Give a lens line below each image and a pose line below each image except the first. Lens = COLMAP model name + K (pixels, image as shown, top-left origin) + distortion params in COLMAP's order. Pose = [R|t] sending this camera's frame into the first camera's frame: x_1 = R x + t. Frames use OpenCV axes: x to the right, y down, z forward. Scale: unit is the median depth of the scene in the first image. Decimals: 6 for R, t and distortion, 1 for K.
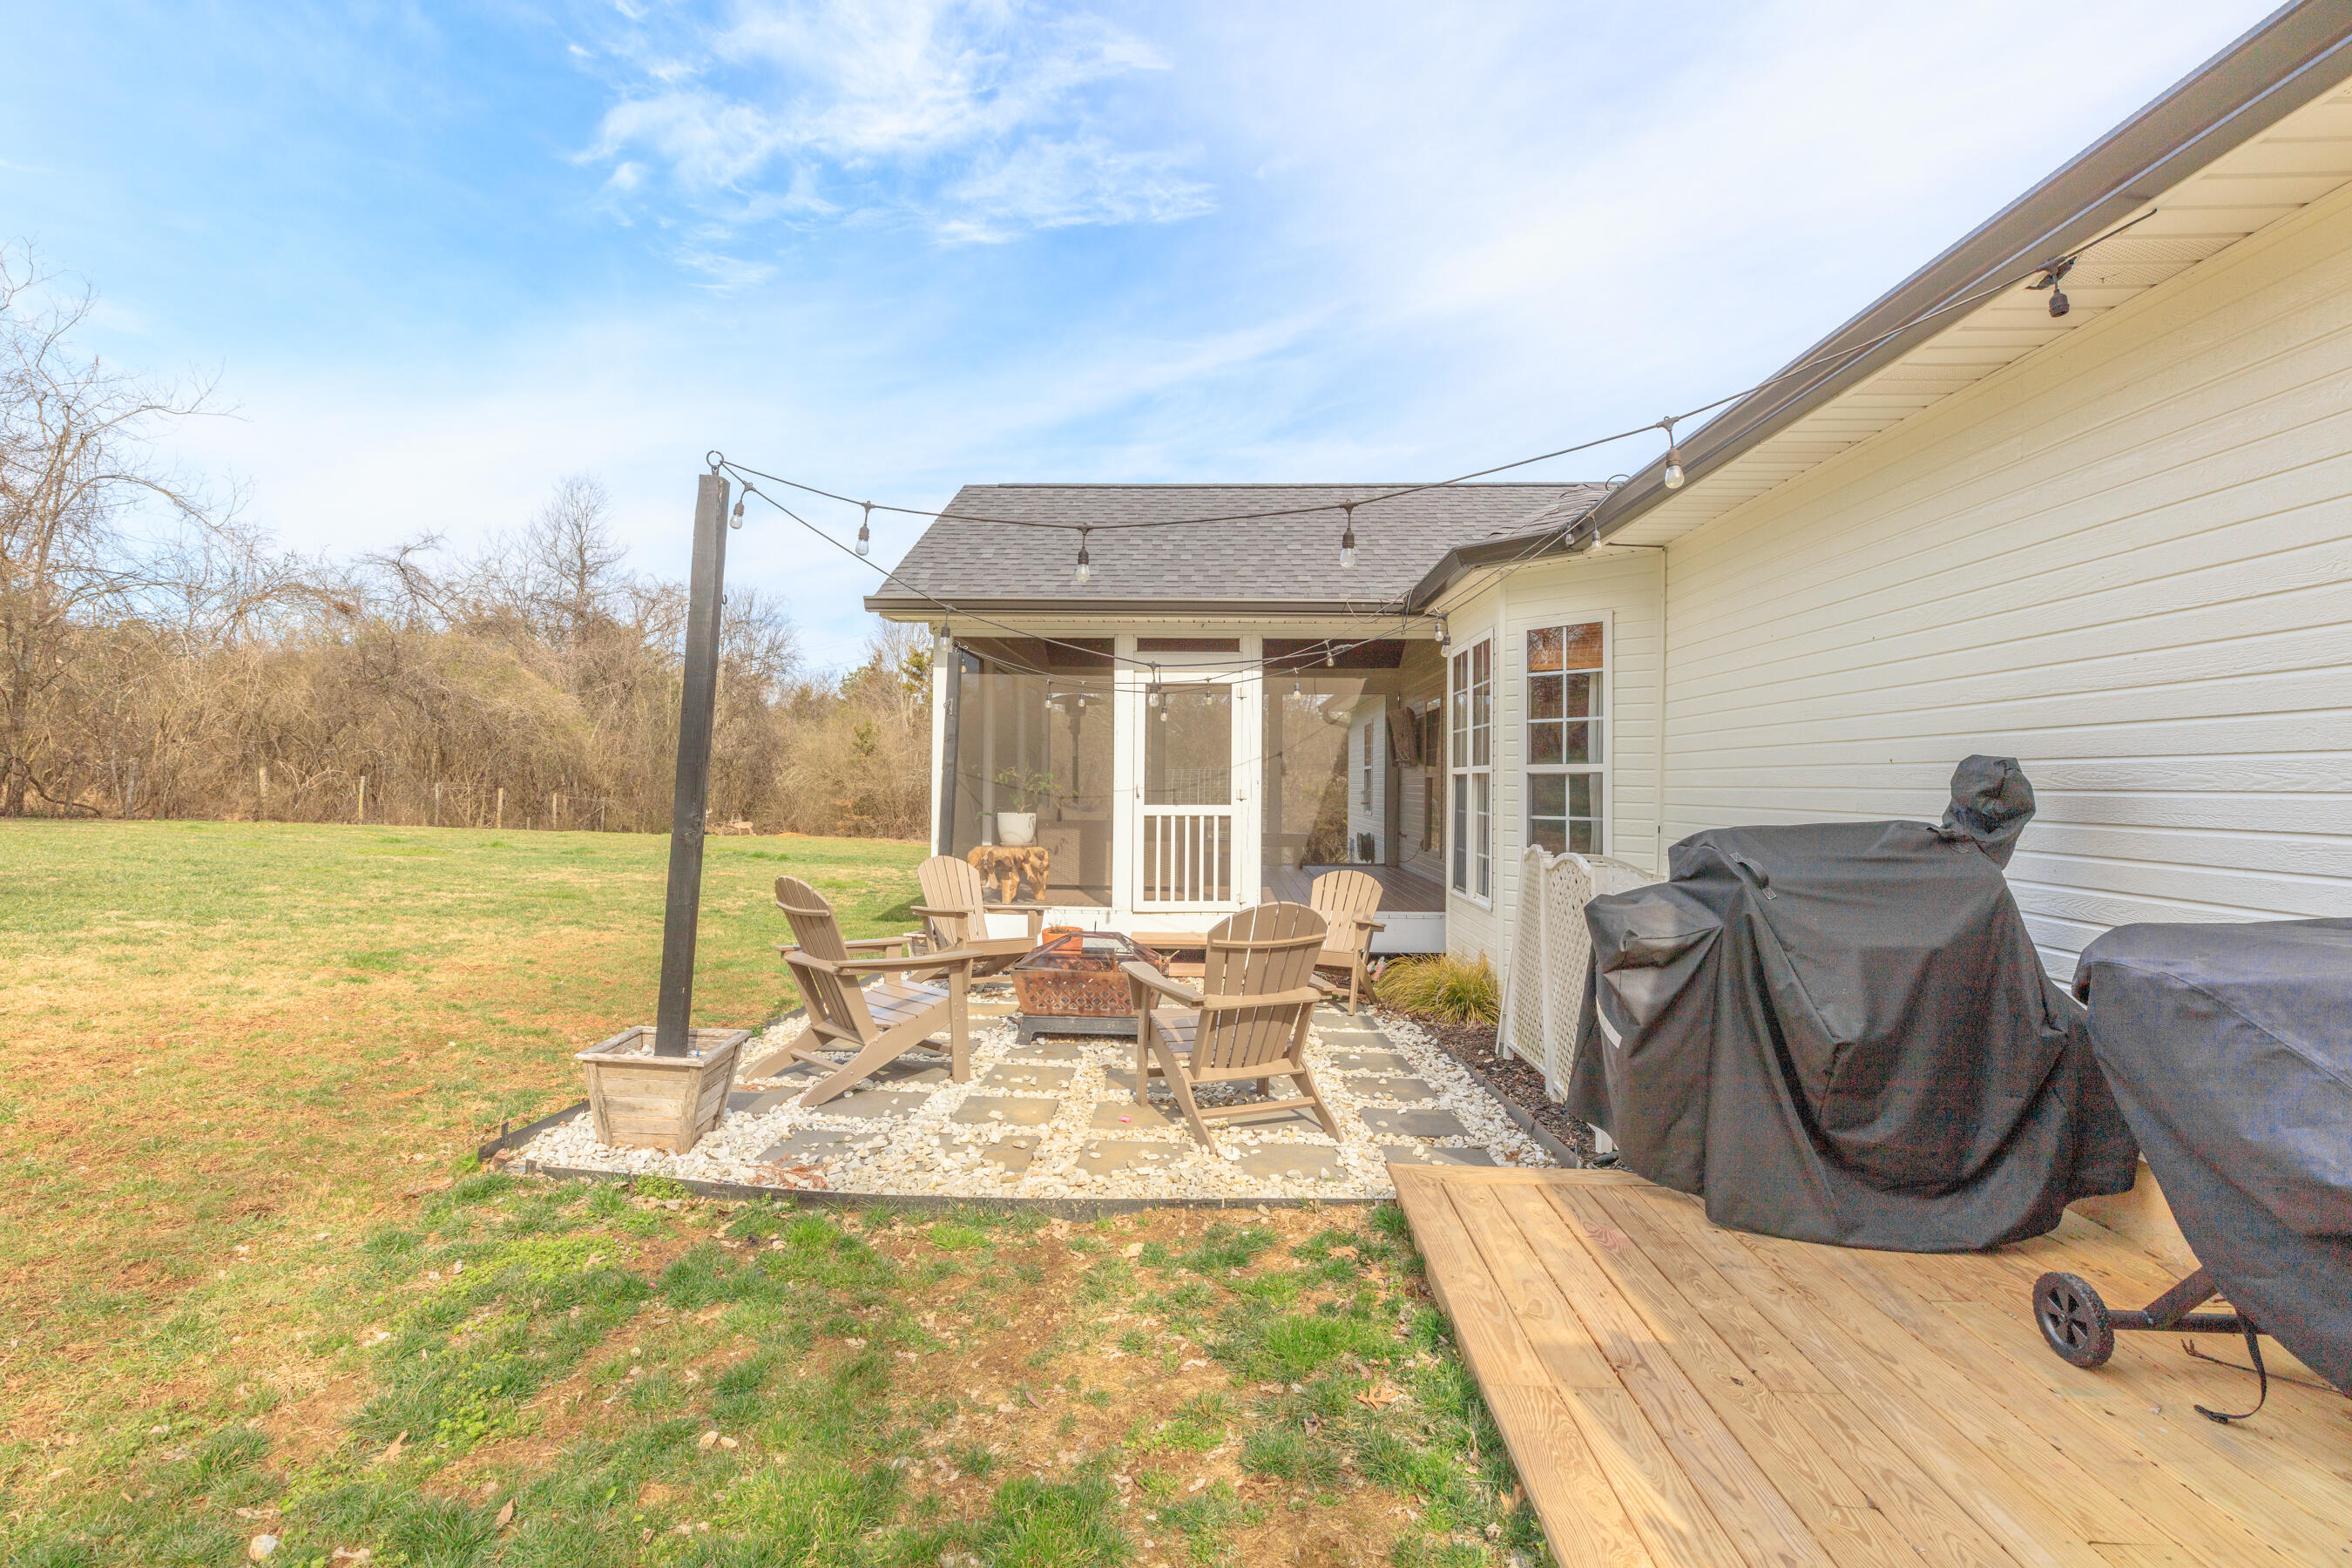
lens RADIAL K [[1049.6, 0, 1182.0], [0, 1049.6, 773.7], [0, 0, 1]] dist [0.007348, -0.002411]
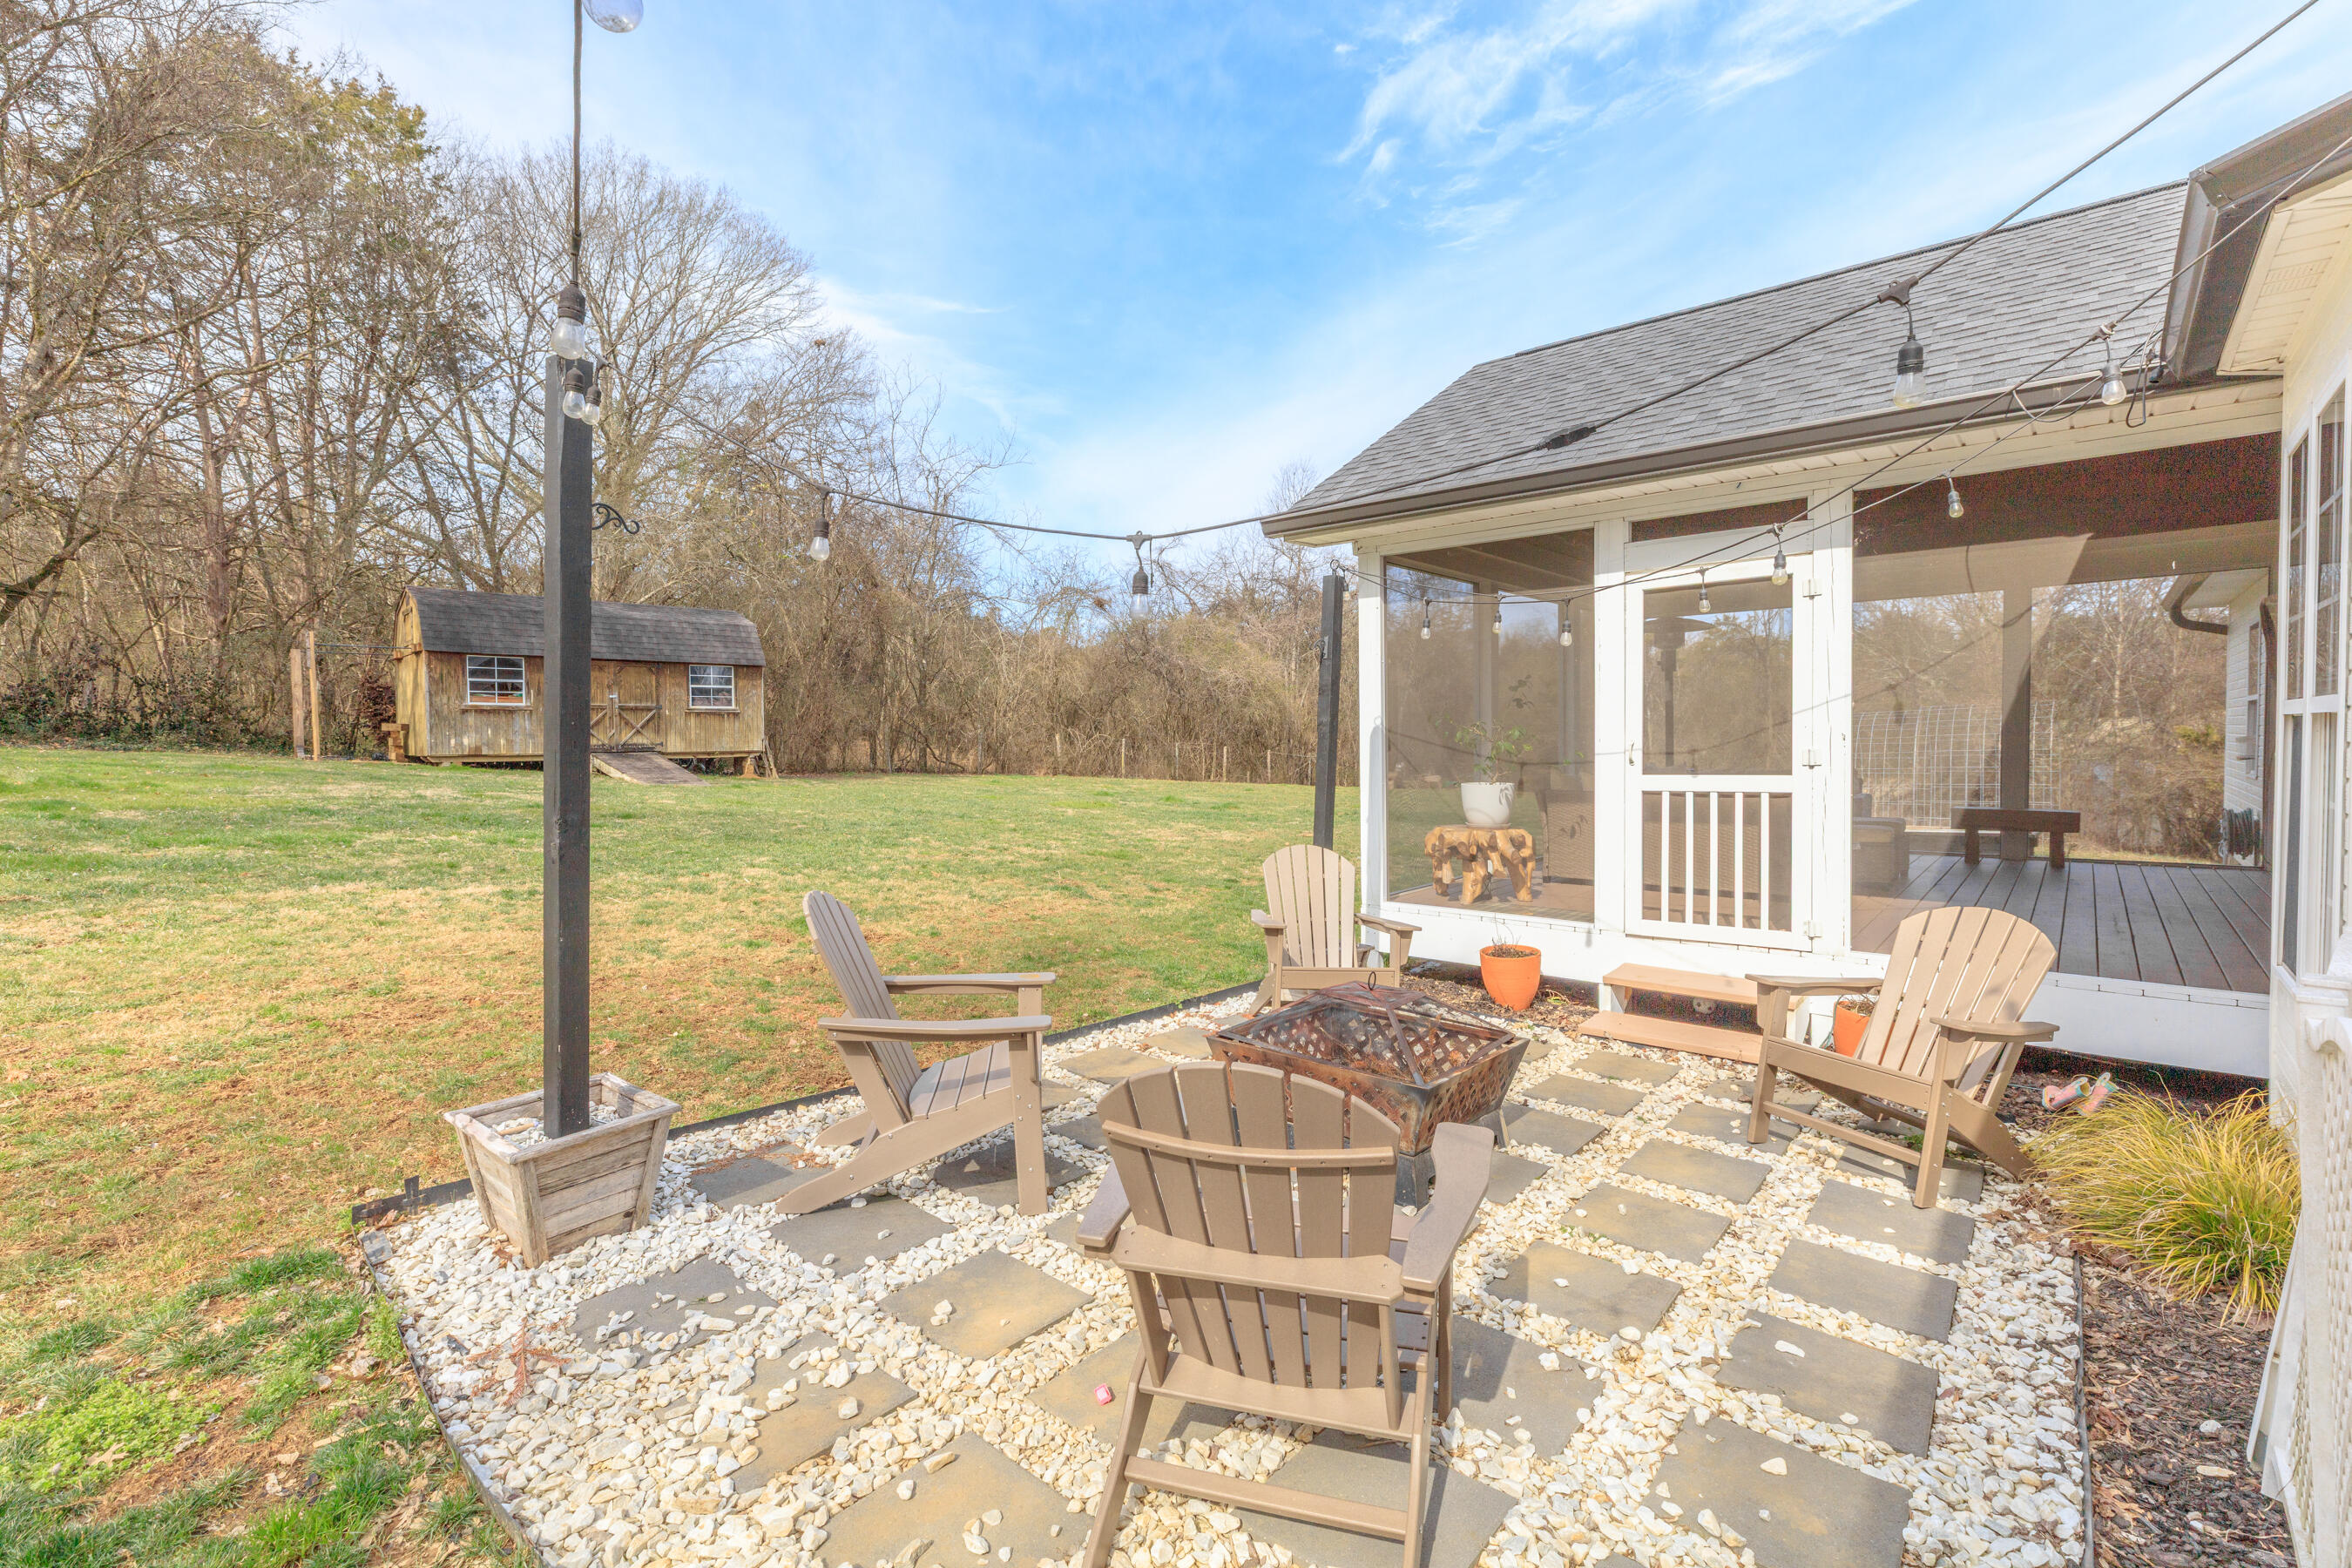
lens RADIAL K [[1049.6, 0, 1179.6], [0, 1049.6, 772.7], [0, 0, 1]] dist [0.007348, -0.002411]
pose [[0.778677, 0.001728, -0.627423, 0.152453], [0.027040, 0.998975, 0.036310, -0.003315], [0.626842, -0.045239, 0.777832, 0.302889]]
